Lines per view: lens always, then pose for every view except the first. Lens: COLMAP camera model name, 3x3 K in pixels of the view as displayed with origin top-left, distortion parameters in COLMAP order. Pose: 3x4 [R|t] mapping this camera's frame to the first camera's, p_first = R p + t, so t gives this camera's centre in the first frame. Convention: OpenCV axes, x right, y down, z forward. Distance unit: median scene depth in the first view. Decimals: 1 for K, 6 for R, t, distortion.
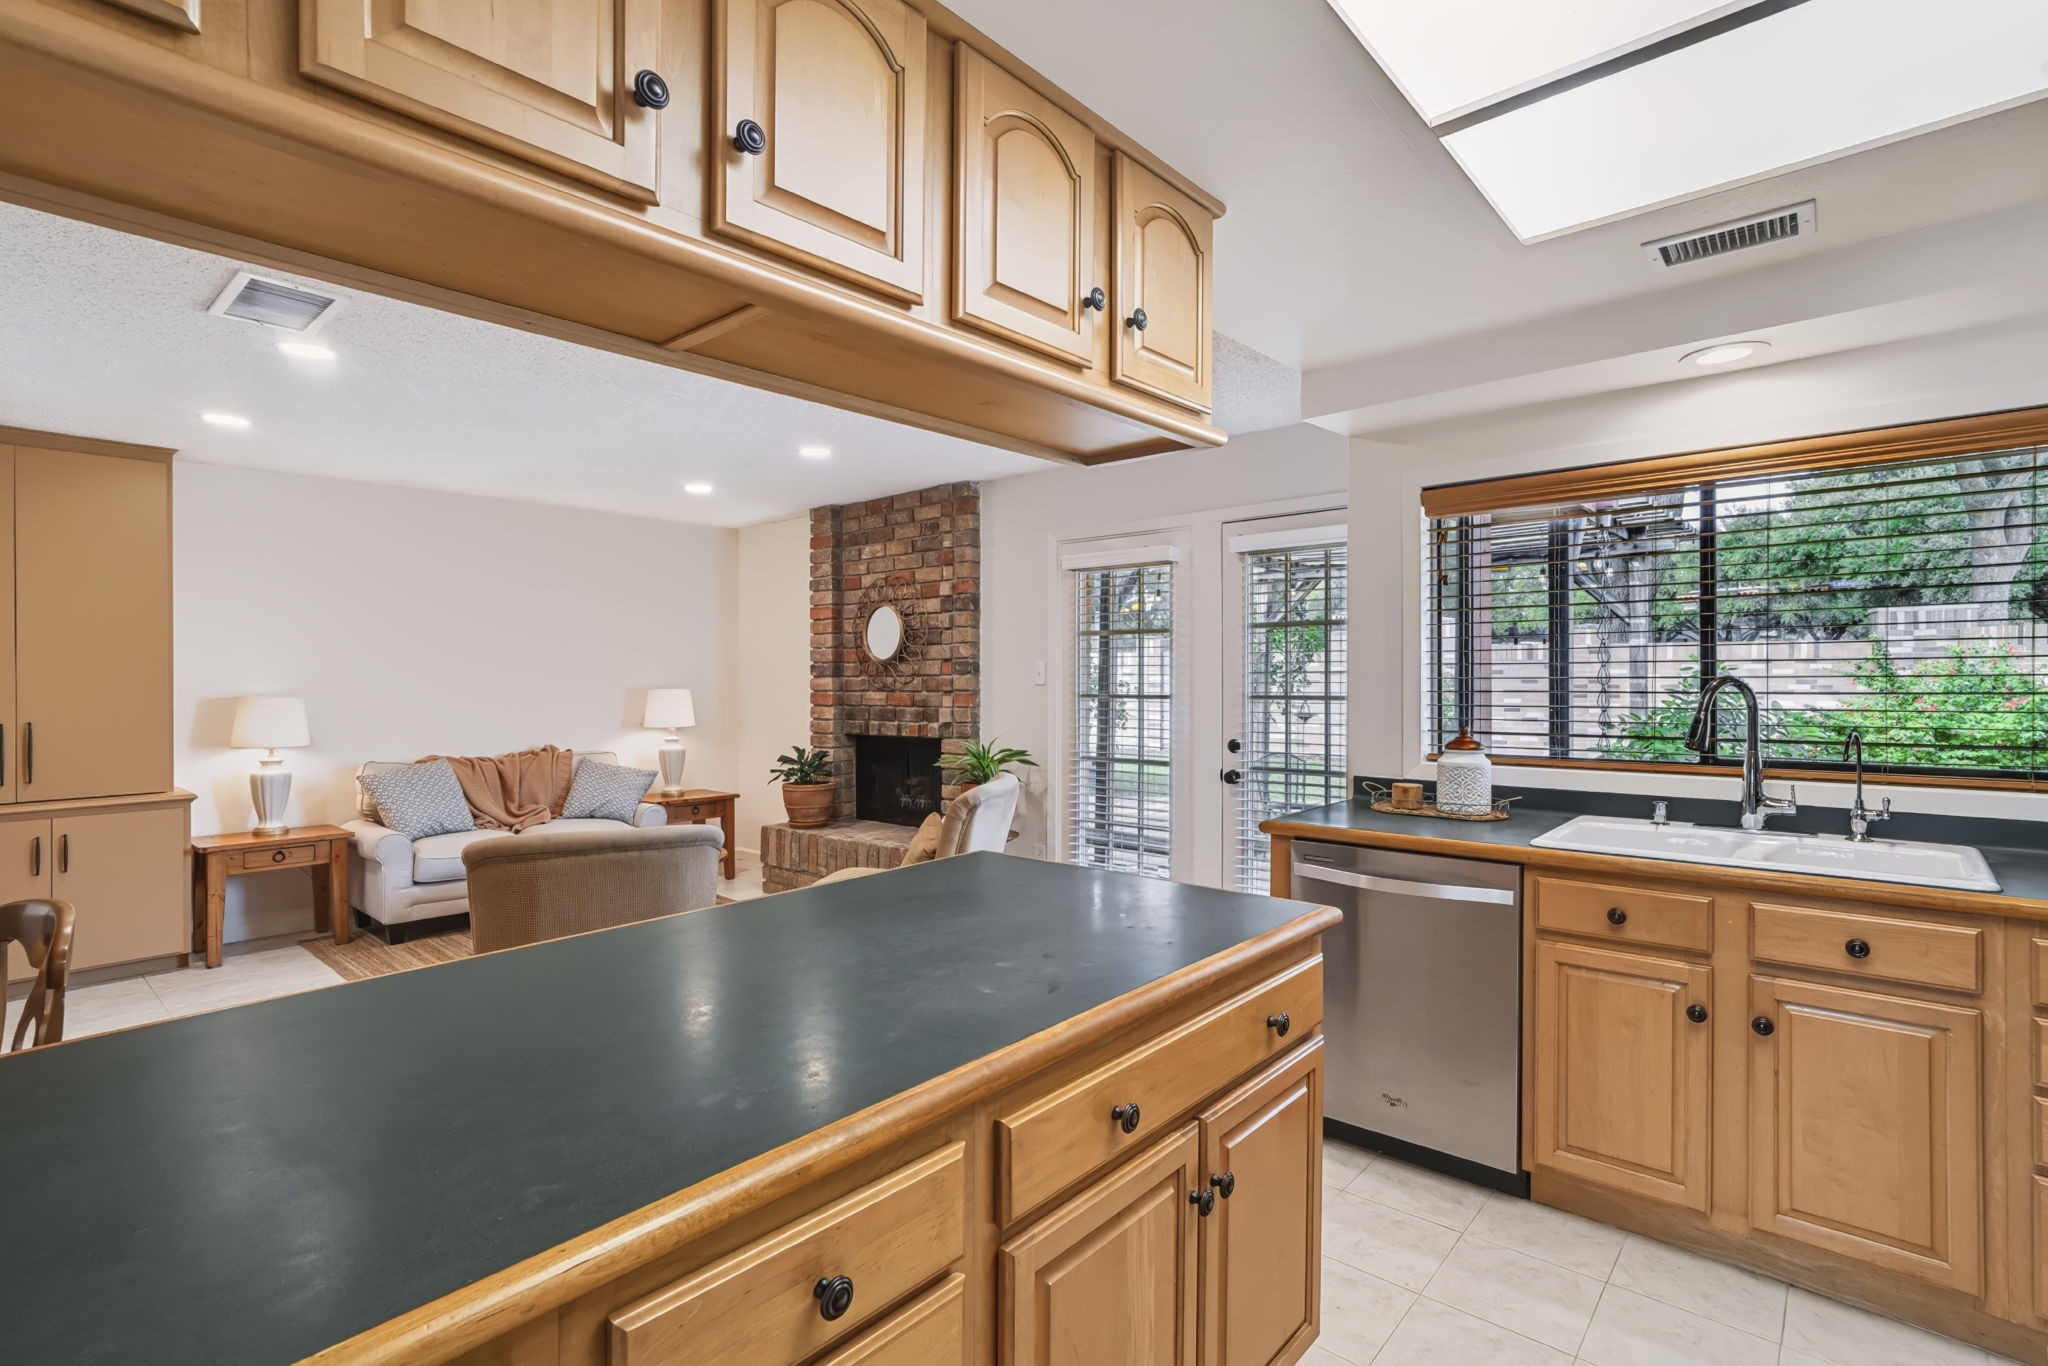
lens RADIAL K [[972.9, 0, 1025.8], [0, 972.9, 669.6], [0, 0, 1]] dist [-0.019662, 0.009463]
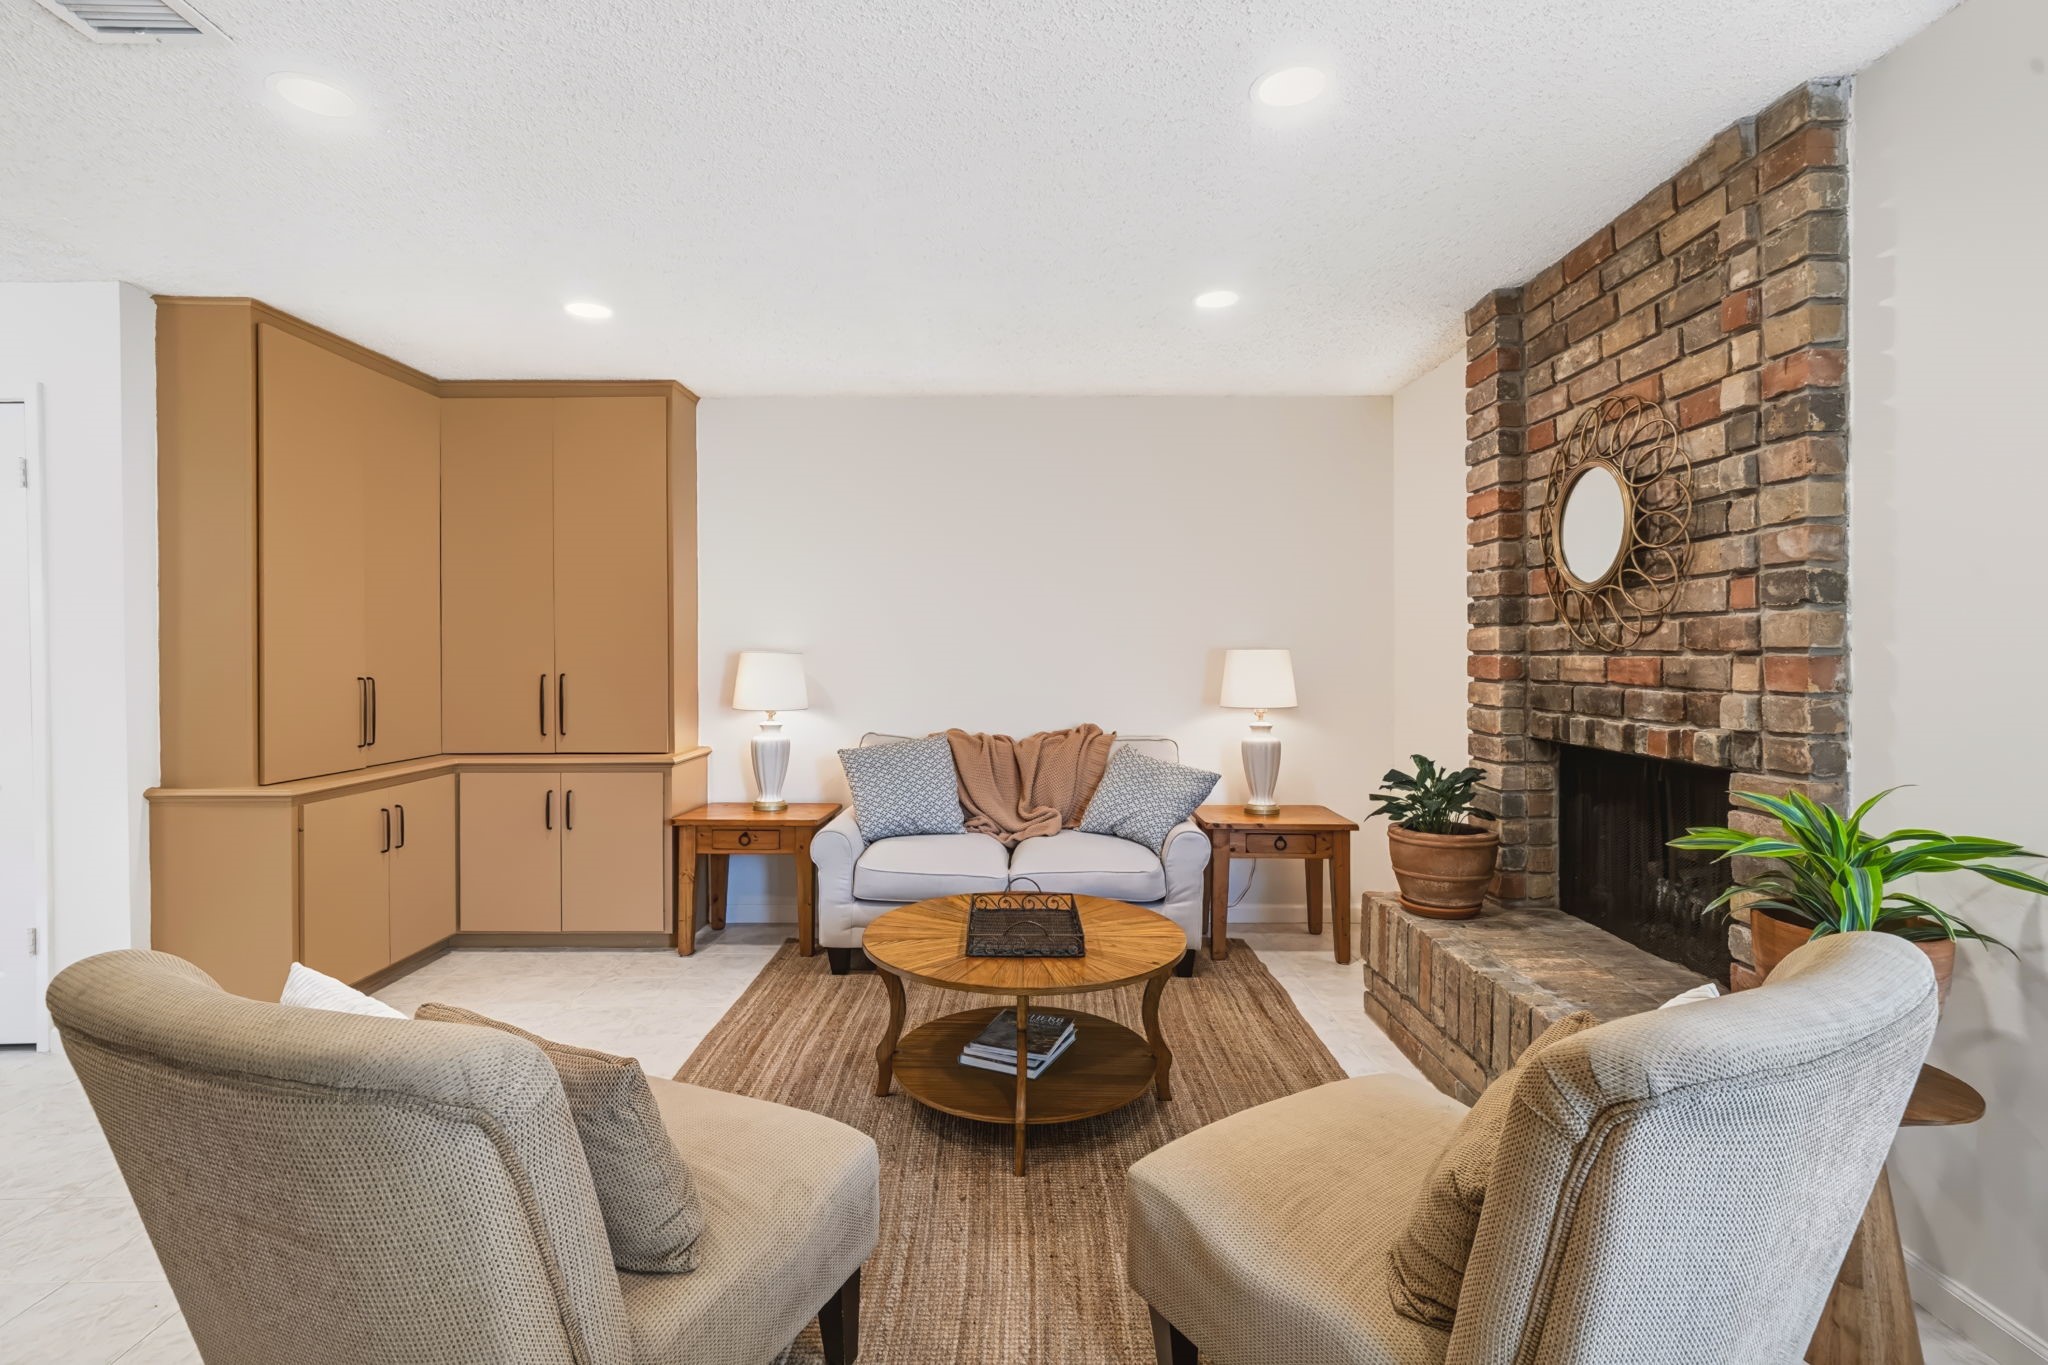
lens RADIAL K [[972.9, 0, 1009.3], [0, 972.9, 644.9], [0, 0, 1]] dist [-0.019662, 0.009463]
pose [[0.652227, 0.000090, -0.758024, 0.020834], [0.002630, 0.999994, 0.002381, 0.017033], [0.758019, -0.003547, 0.652223, 0.498215]]
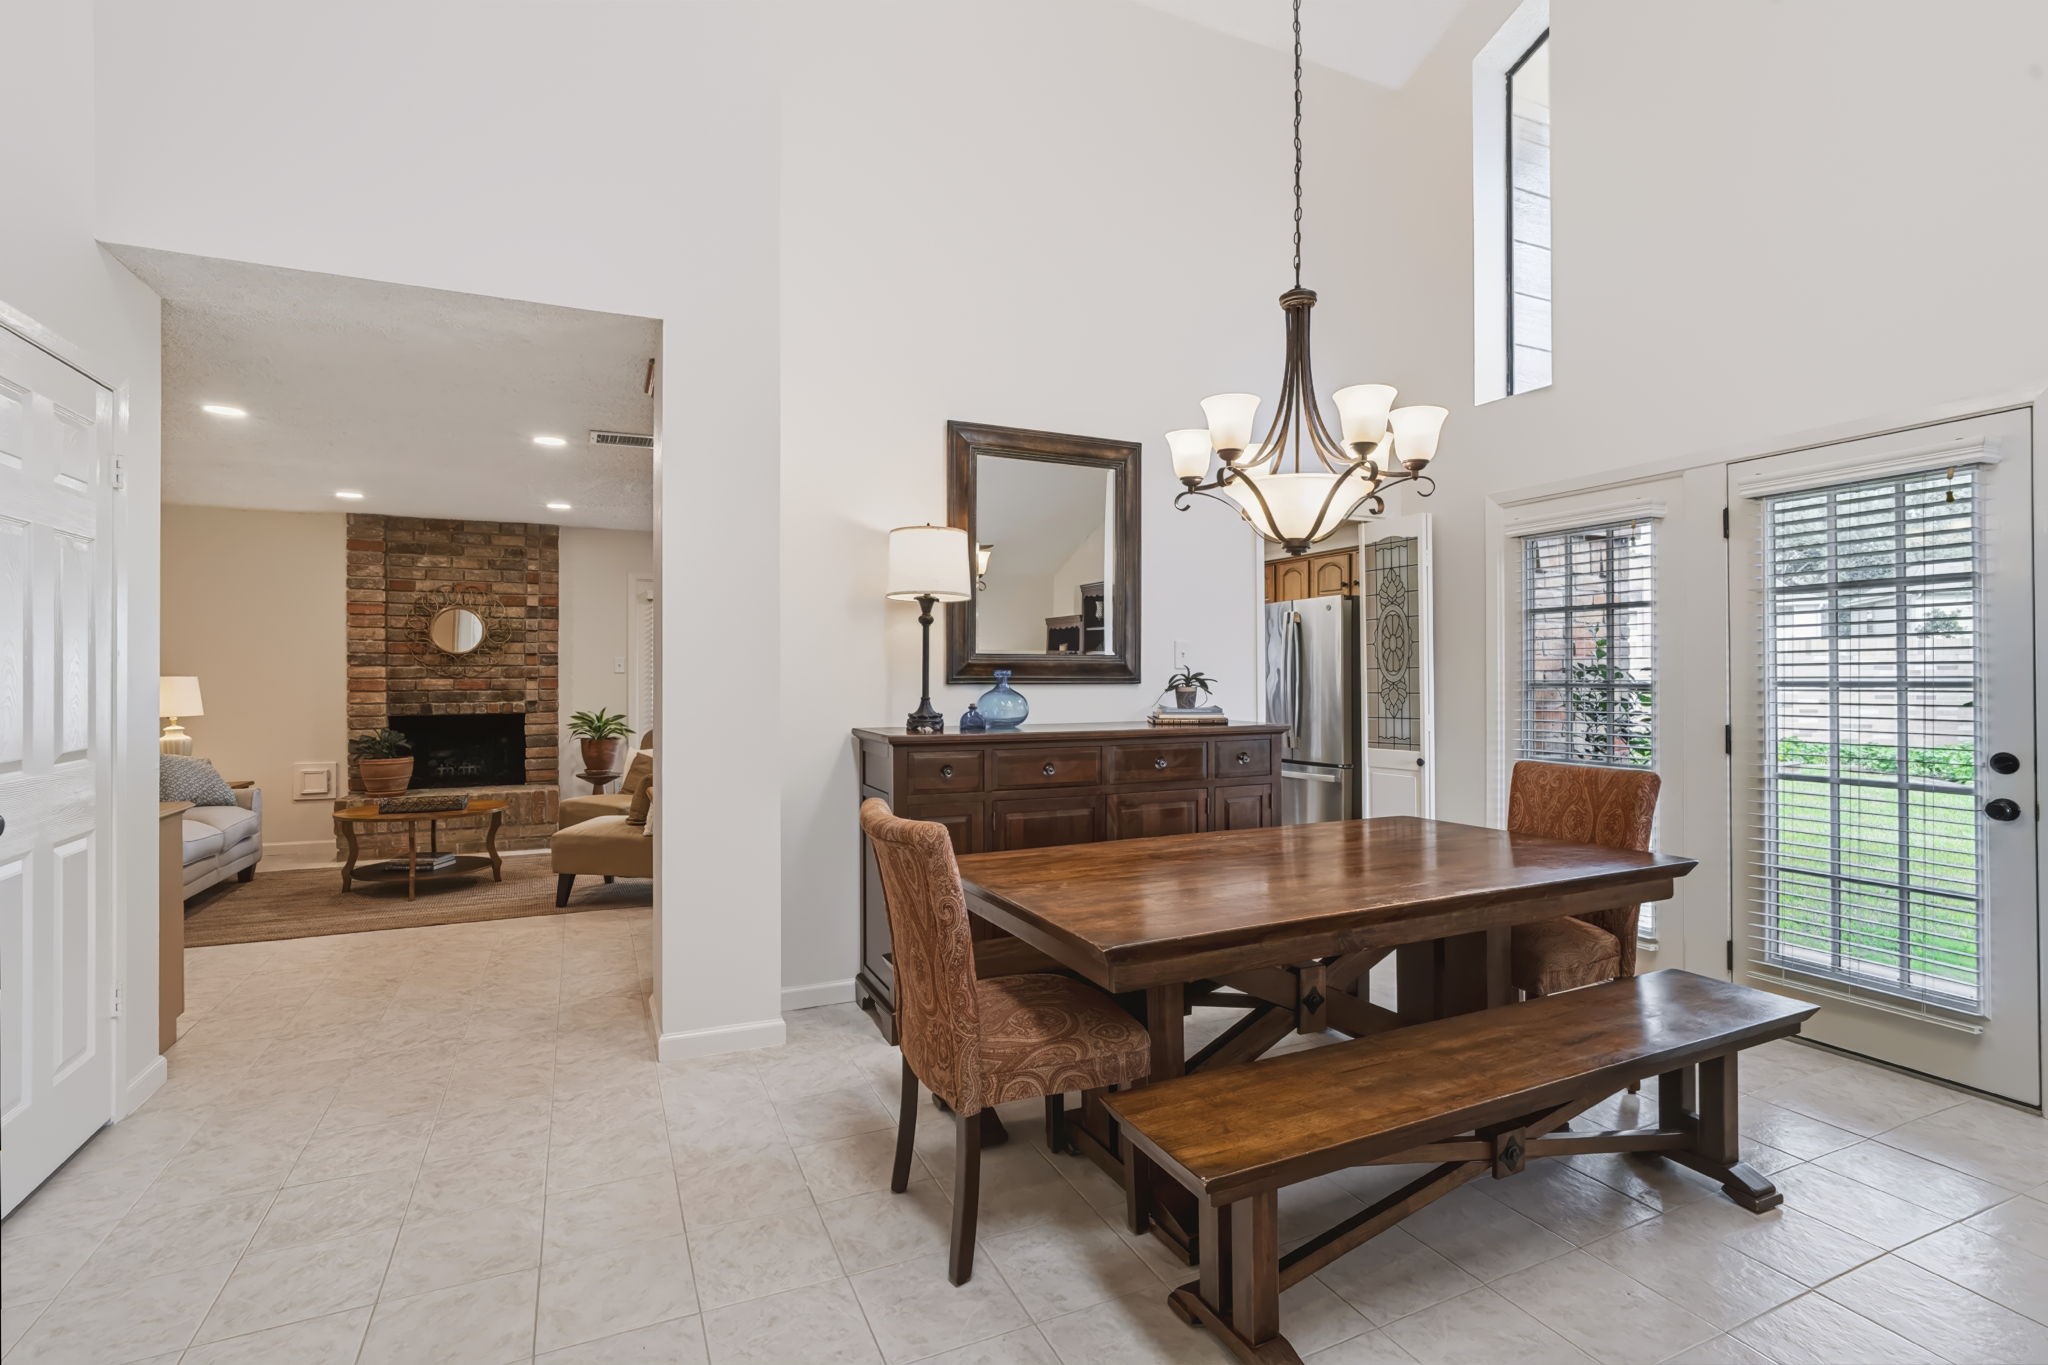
lens RADIAL K [[972.9, 0, 1025.0], [0, 972.9, 691.2], [0, 0, 1]] dist [-0.019662, 0.009463]
pose [[0.417220, -0.009972, 0.908751, -0.973765], [-0.004523, 0.999905, 0.013049, 0.020107], [-0.908794, -0.009555, 0.417135, -0.169807]]
